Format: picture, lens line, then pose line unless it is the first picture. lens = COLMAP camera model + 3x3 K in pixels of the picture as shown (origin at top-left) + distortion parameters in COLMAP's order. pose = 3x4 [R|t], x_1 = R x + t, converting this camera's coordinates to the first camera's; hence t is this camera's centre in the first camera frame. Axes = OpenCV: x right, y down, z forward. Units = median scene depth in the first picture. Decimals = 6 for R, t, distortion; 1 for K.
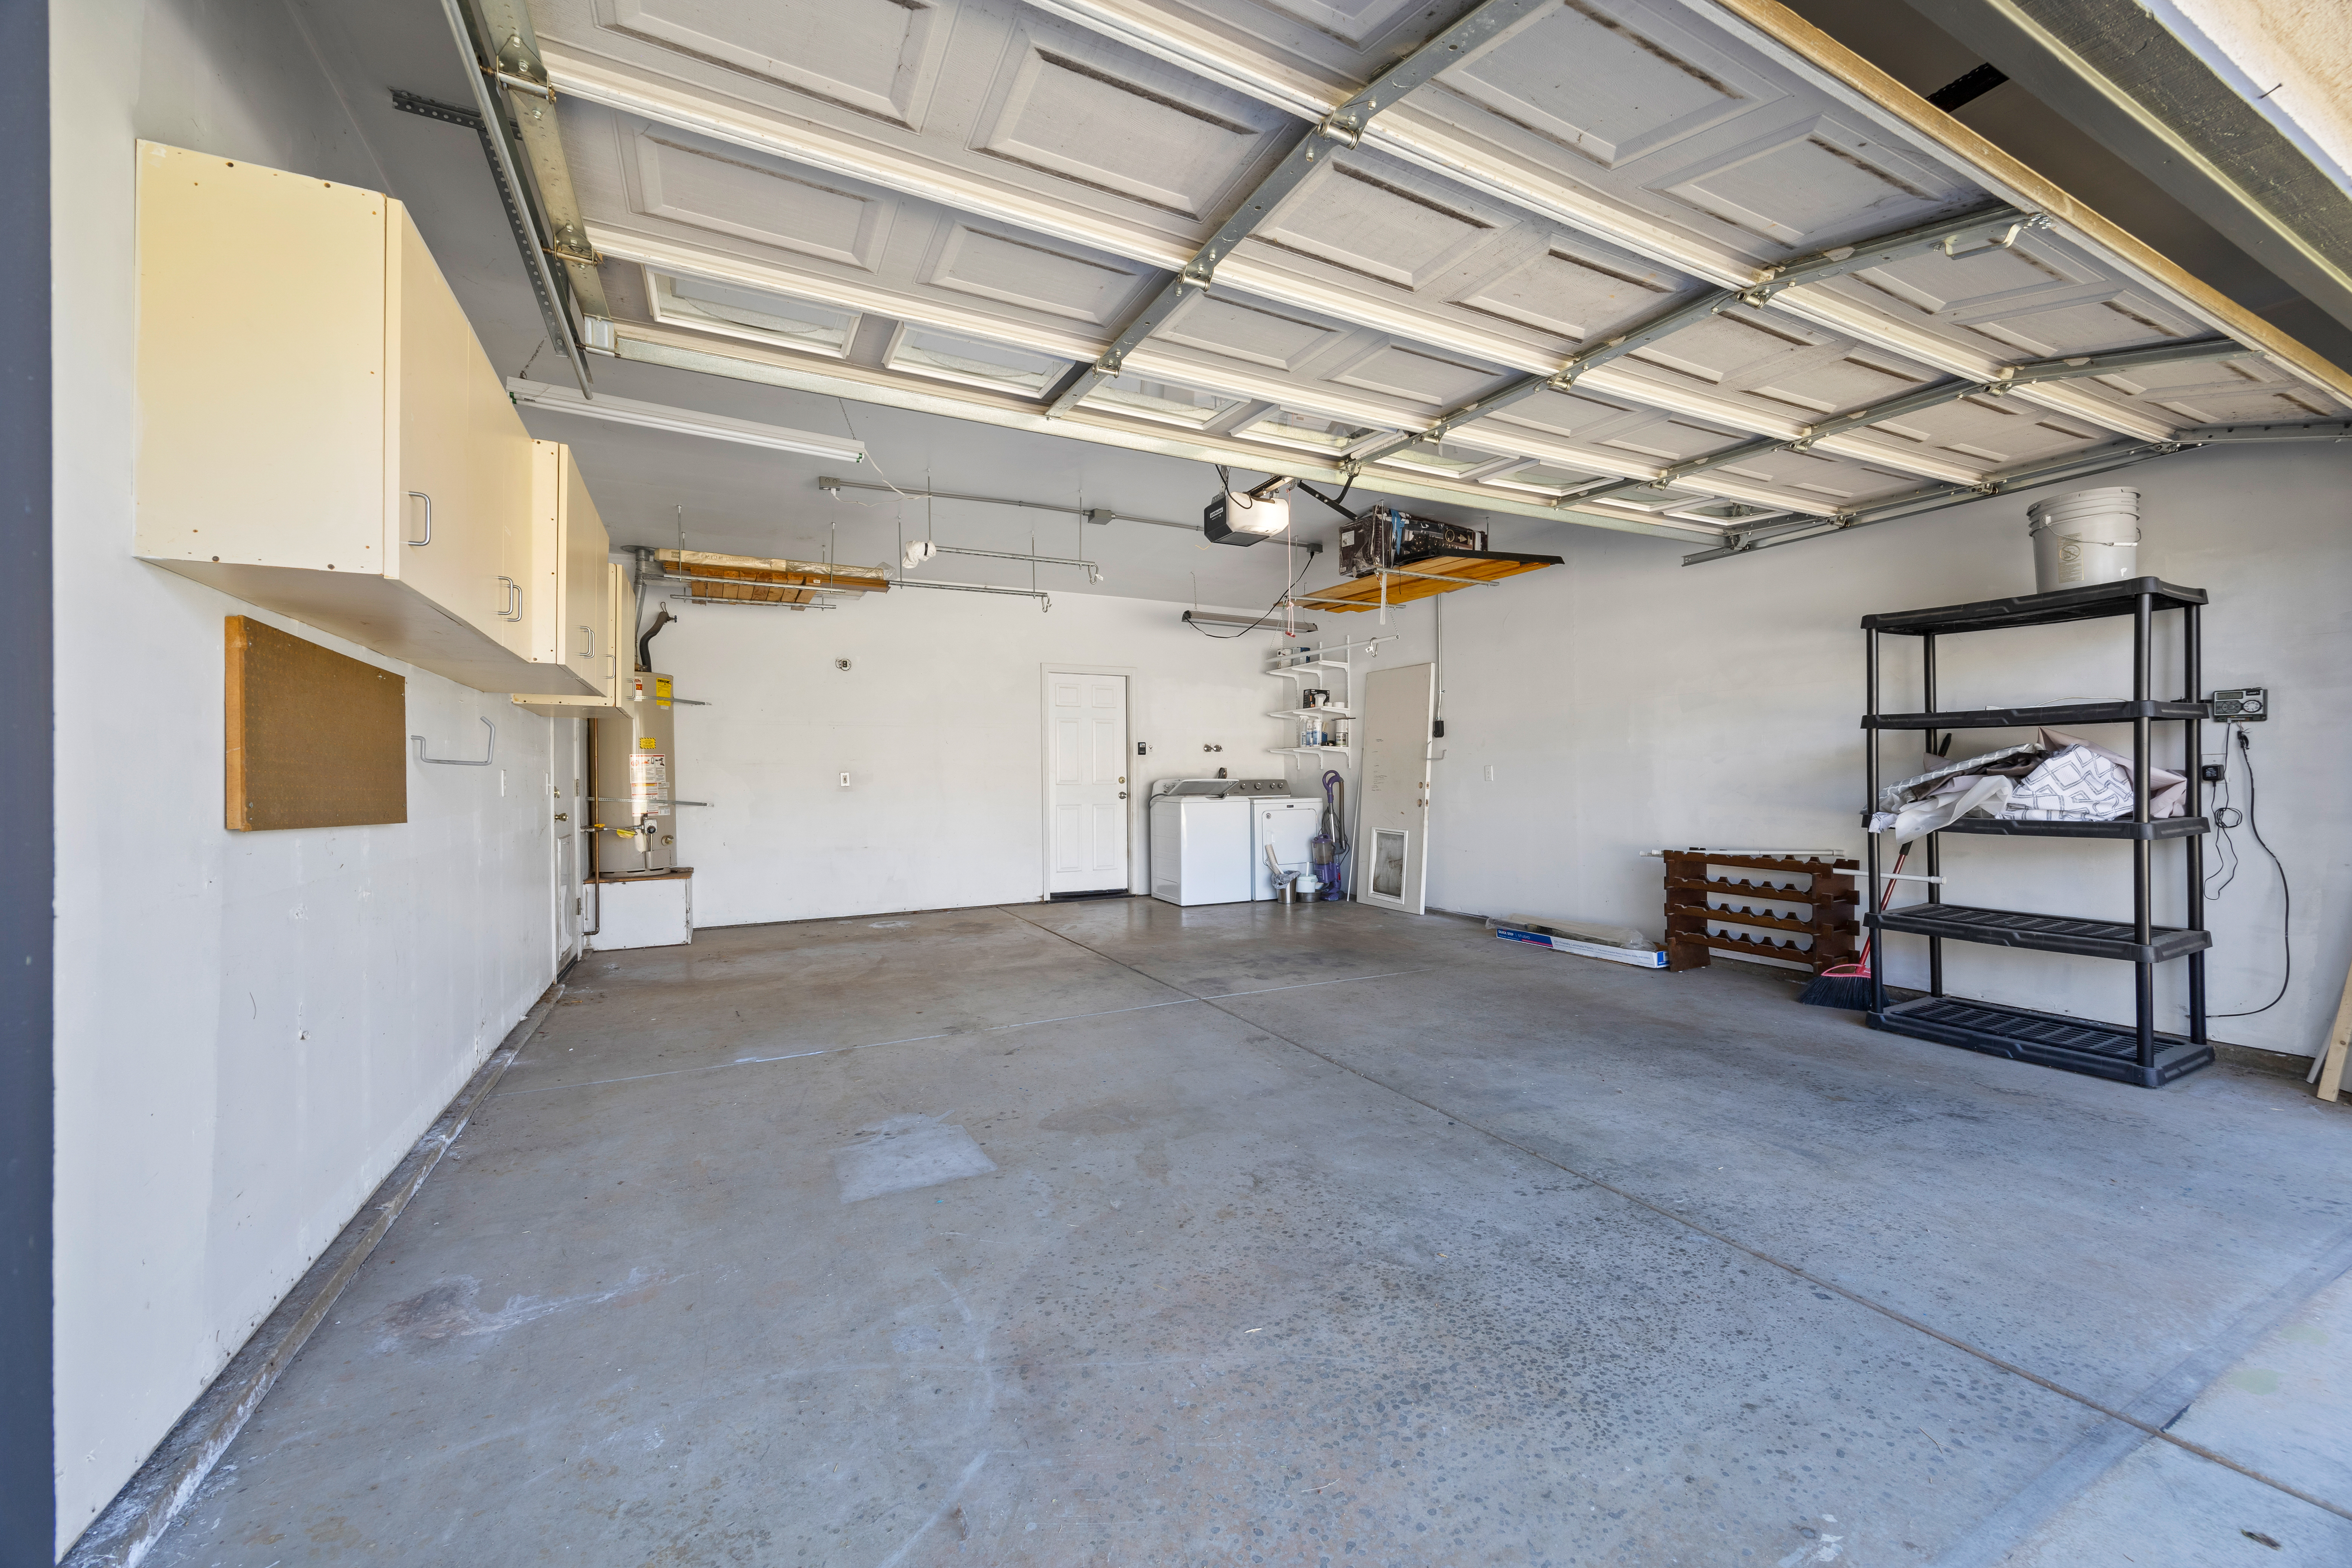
lens RADIAL K [[913.4, 0, 1191.0], [0, 913.4, 771.4], [0, 0, 1]] dist [-0.001807, 0.000887]
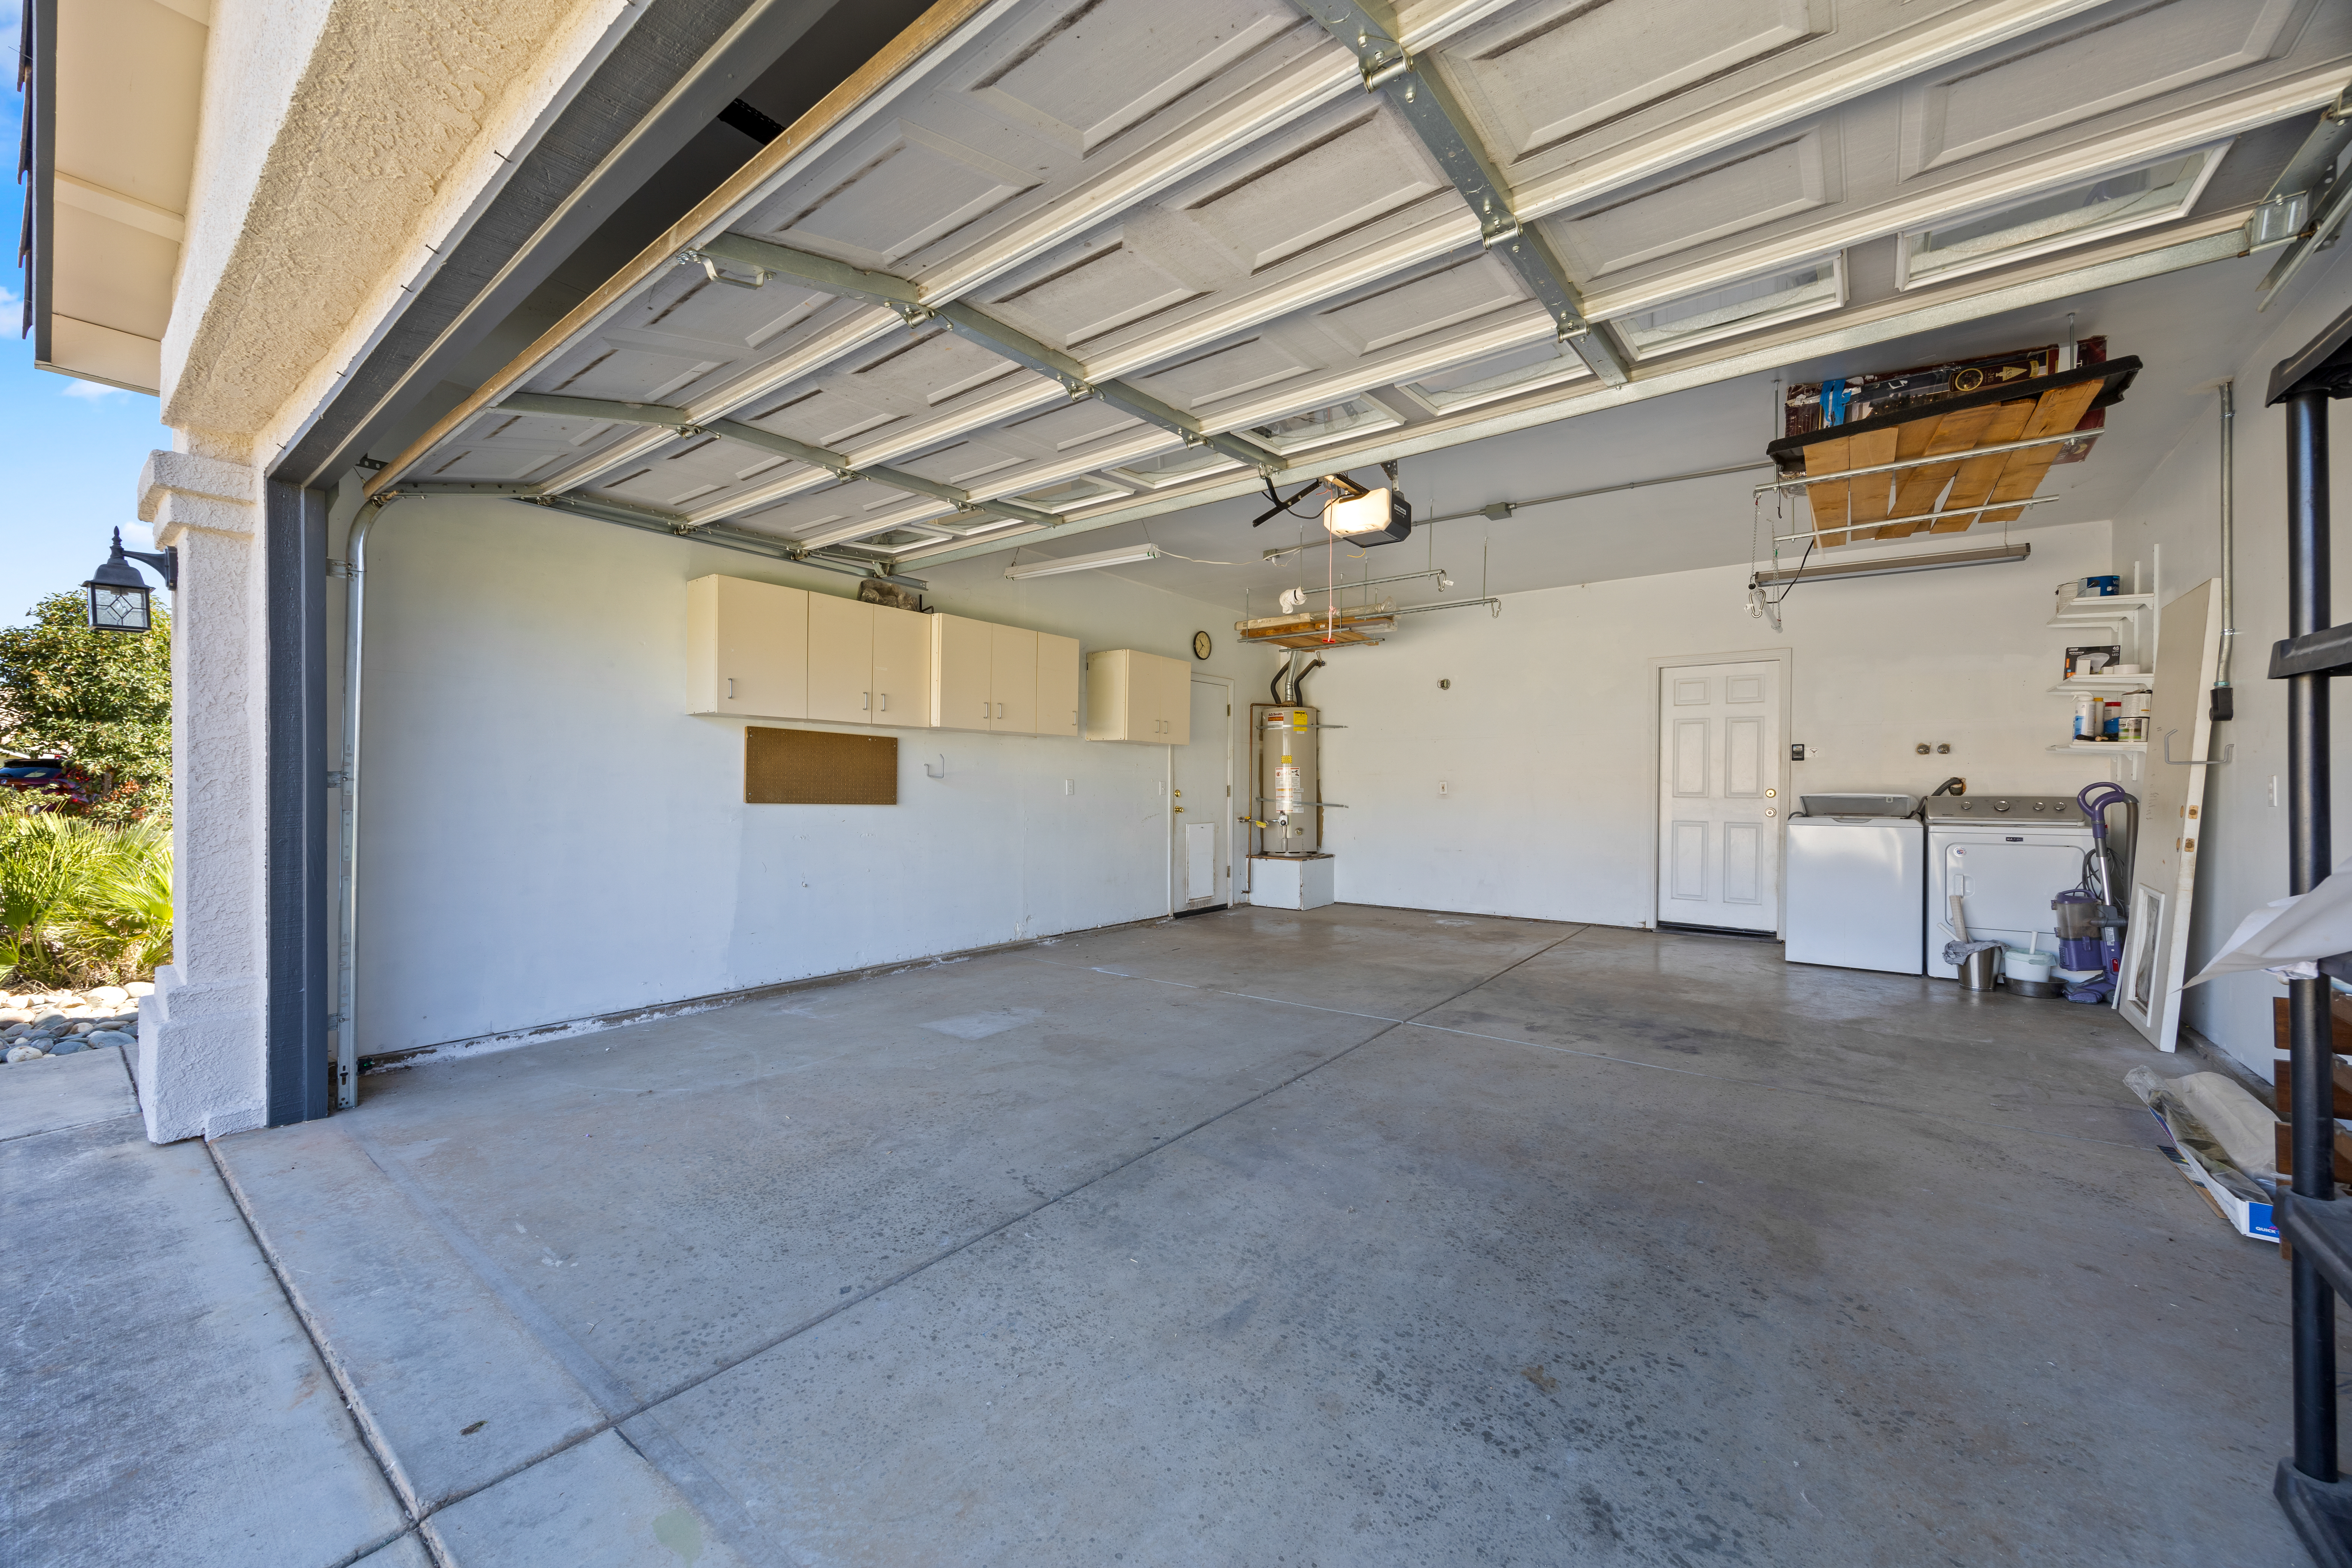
lens RADIAL K [[913.4, 0, 1190.7], [0, 913.4, 784.5], [0, 0, 1]] dist [-0.001807, 0.000887]
pose [[0.418903, 0.007760, -0.907998, 1.208562], [-0.002070, 0.999969, 0.007591, -0.008756], [0.908029, -0.001301, 0.418906, 0.617350]]
